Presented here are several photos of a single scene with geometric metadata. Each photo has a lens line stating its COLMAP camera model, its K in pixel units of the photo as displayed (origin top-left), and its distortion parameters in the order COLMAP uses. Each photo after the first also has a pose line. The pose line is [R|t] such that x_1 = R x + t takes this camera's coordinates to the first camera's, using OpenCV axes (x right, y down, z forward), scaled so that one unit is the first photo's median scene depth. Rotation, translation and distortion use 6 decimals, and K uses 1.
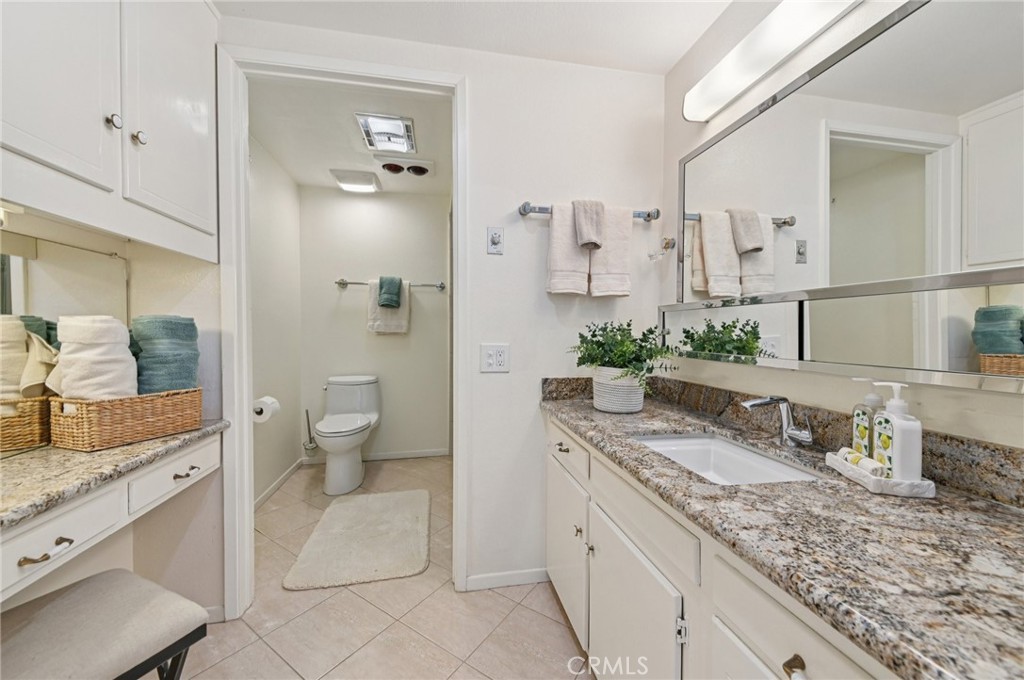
lens RADIAL K [[373.7, 0, 515.7], [0, 373.7, 334.9], [0, 0, 1]] dist [0.029942, -0.000006]
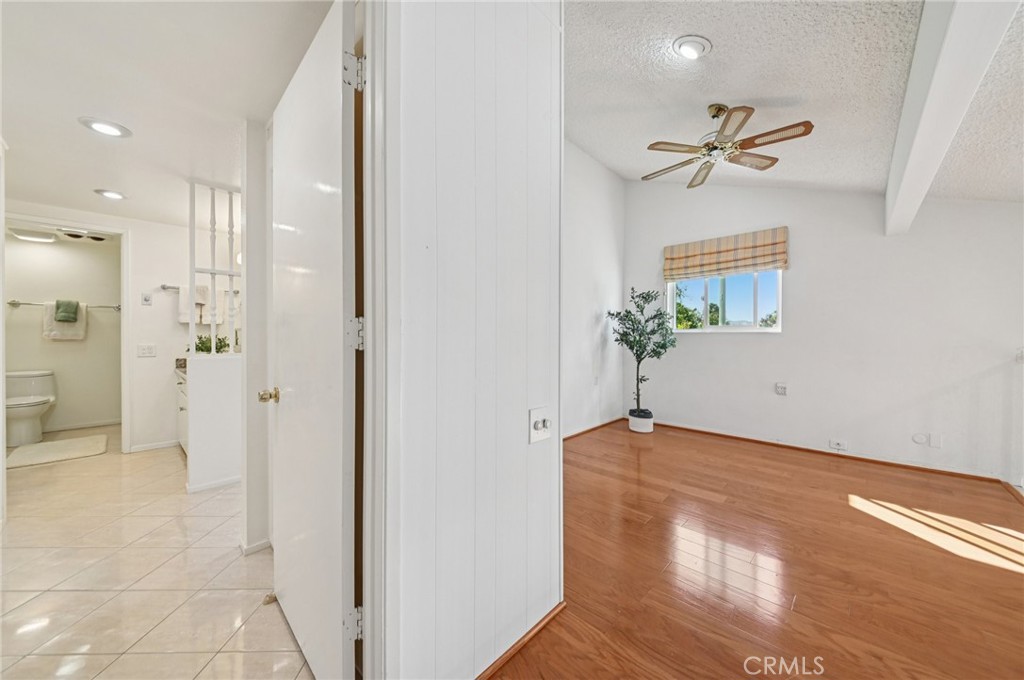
lens RADIAL K [[358.1, 0, 510.3], [0, 358.1, 336.1], [0, 0, 1]] dist [-0.006495, -0.000271]
pose [[0.813993, -0.002269, 0.580870, 0.271321], [0.007242, 0.999954, -0.006243, 0.002060], [-0.580829, 0.009288, 0.813972, -1.140114]]
